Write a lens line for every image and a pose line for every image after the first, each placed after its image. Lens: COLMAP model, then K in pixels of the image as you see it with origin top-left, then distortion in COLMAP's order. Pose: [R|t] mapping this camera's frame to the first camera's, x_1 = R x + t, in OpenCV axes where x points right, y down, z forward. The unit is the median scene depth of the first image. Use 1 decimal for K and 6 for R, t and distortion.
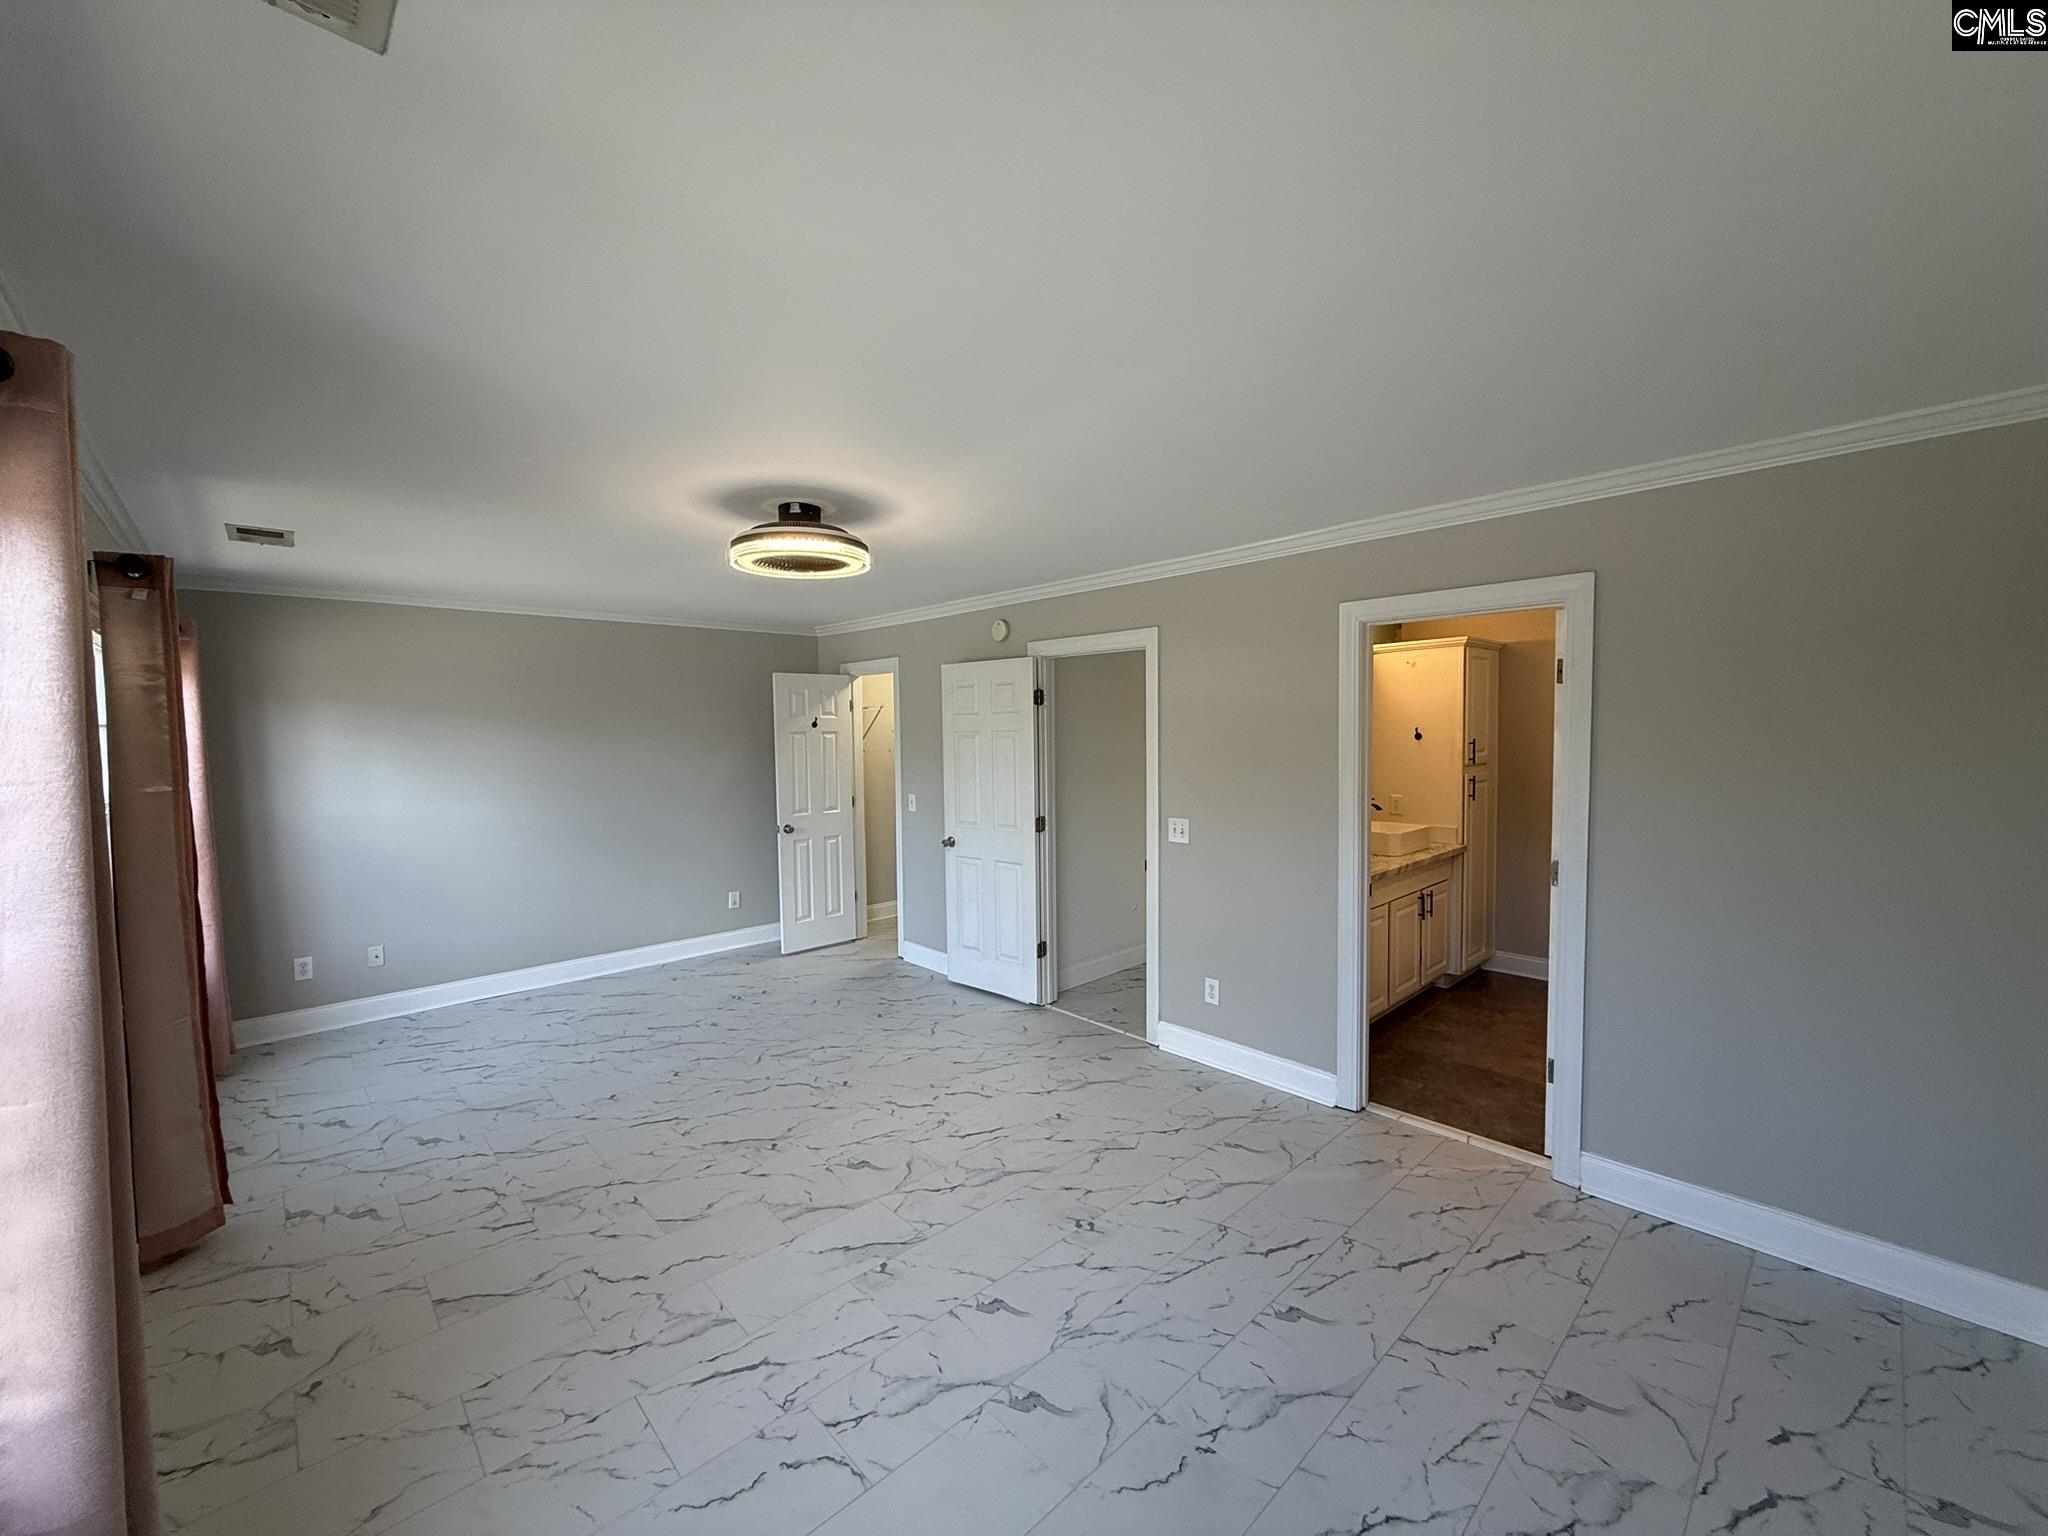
lens RADIAL K [[812.6, 0, 1024.5], [0, 812.6, 768.4], [0, 0, 1]] dist [0.000500, 0.000087]
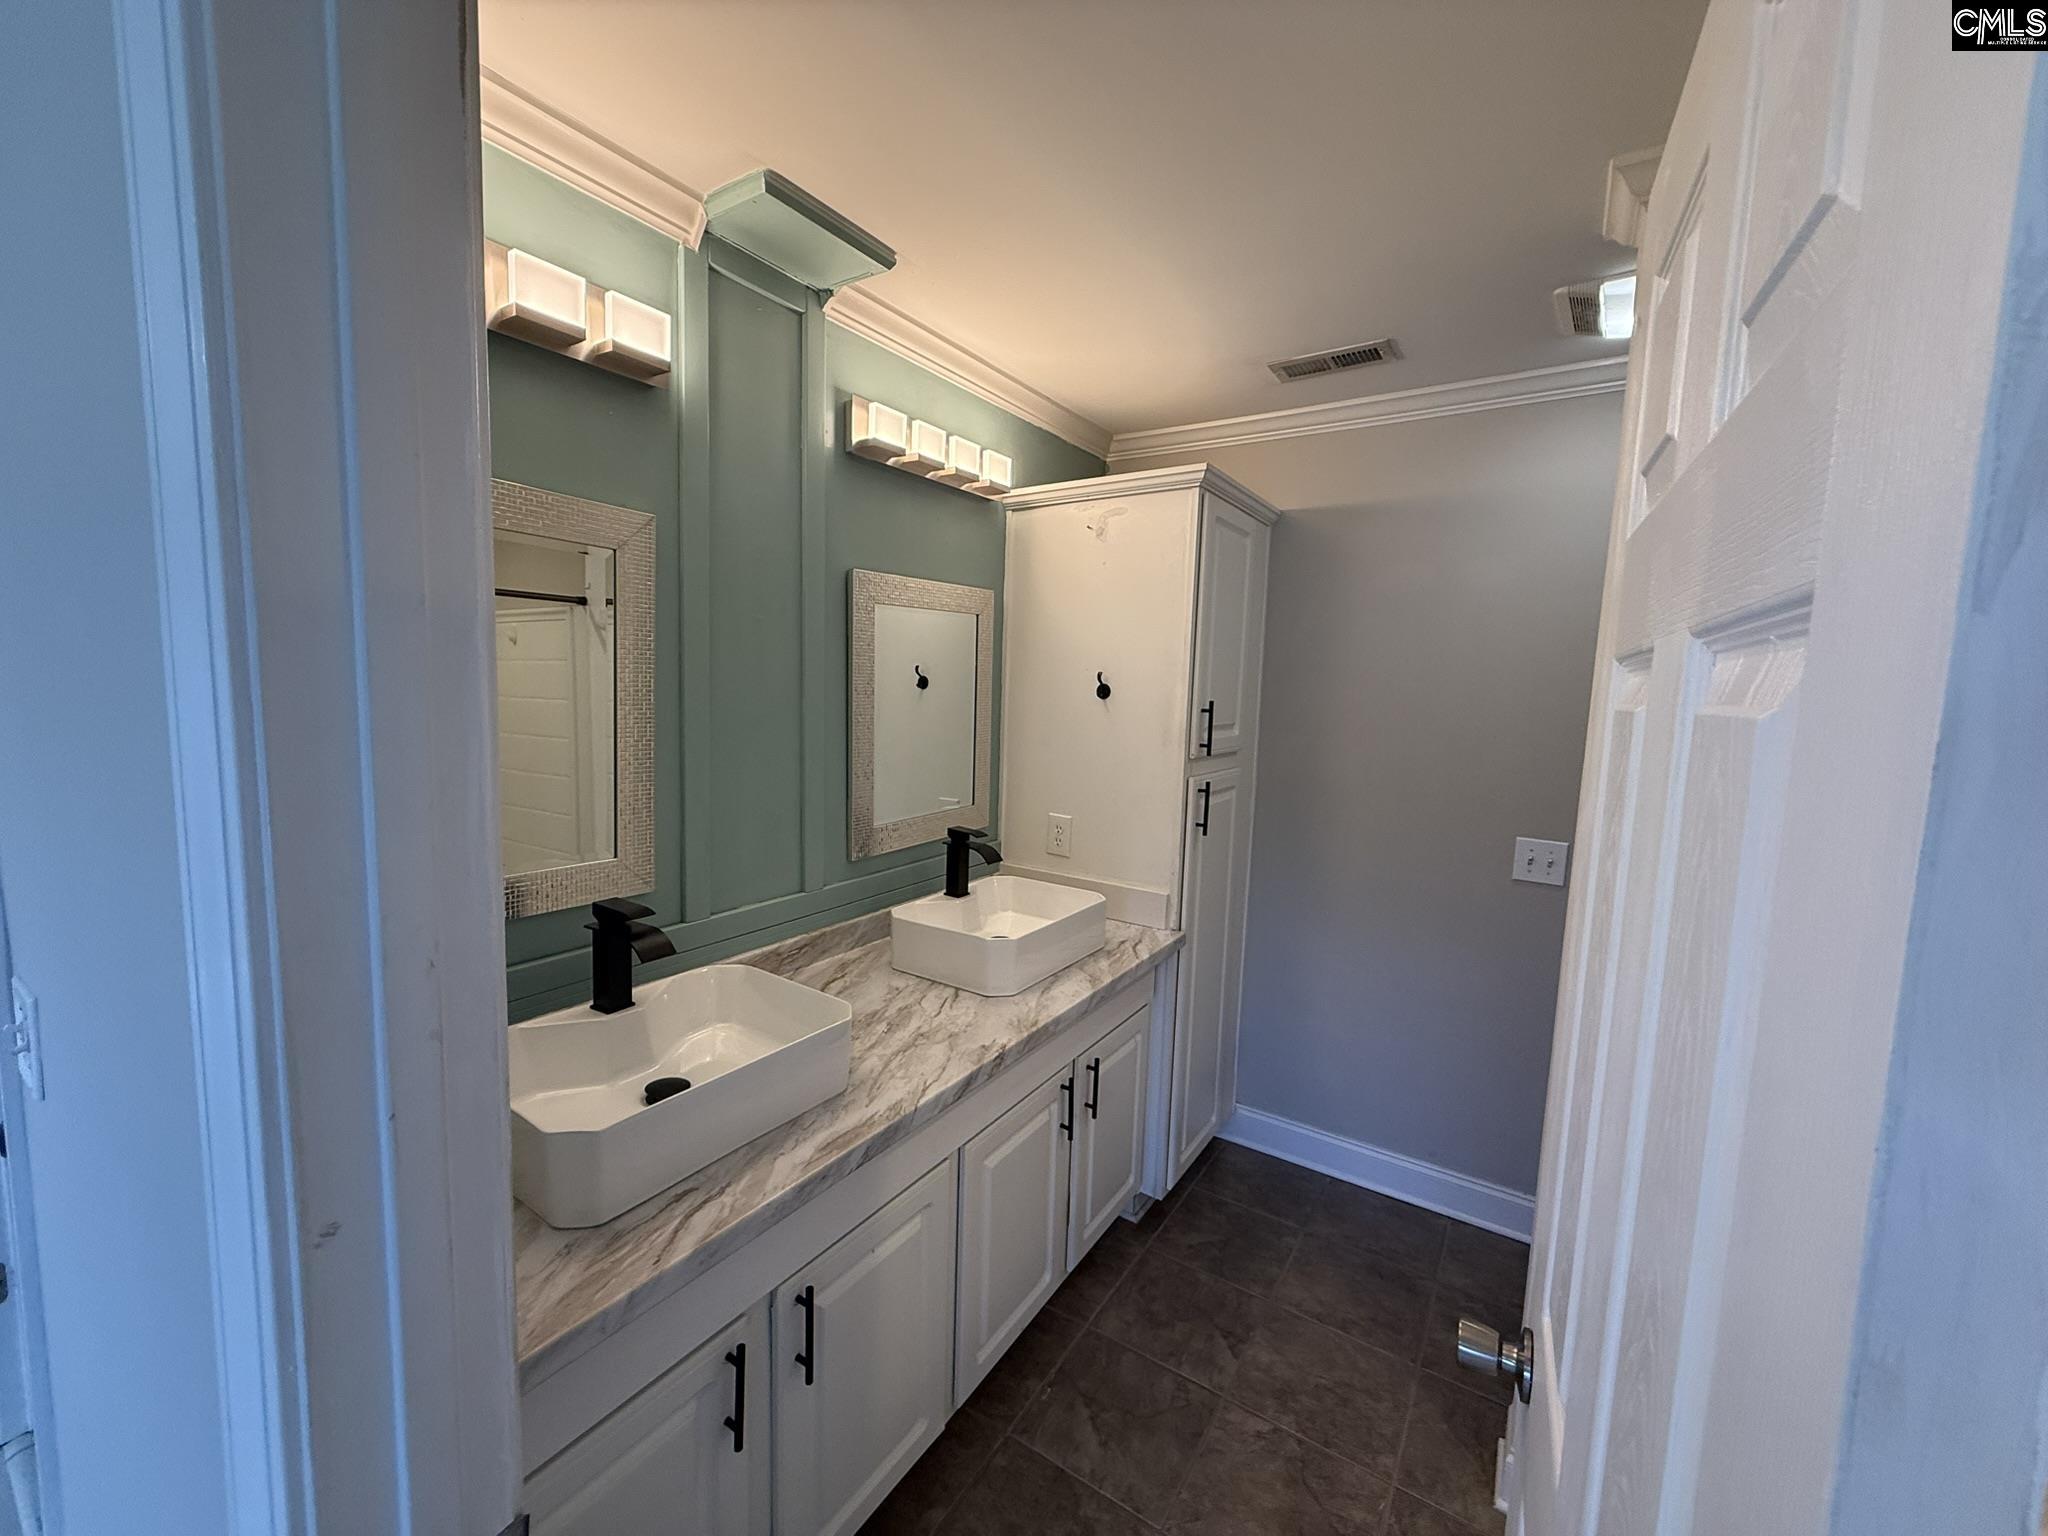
lens RADIAL K [[812.6, 0, 1019.8], [0, 812.6, 763.9], [0, 0, 1]] dist [0.000500, 0.000087]
pose [[0.973442, 0.021198, 0.227951, 0.344589], [-0.033758, 0.998110, 0.051342, -0.020845], [-0.226432, -0.057674, 0.972318, 0.577828]]
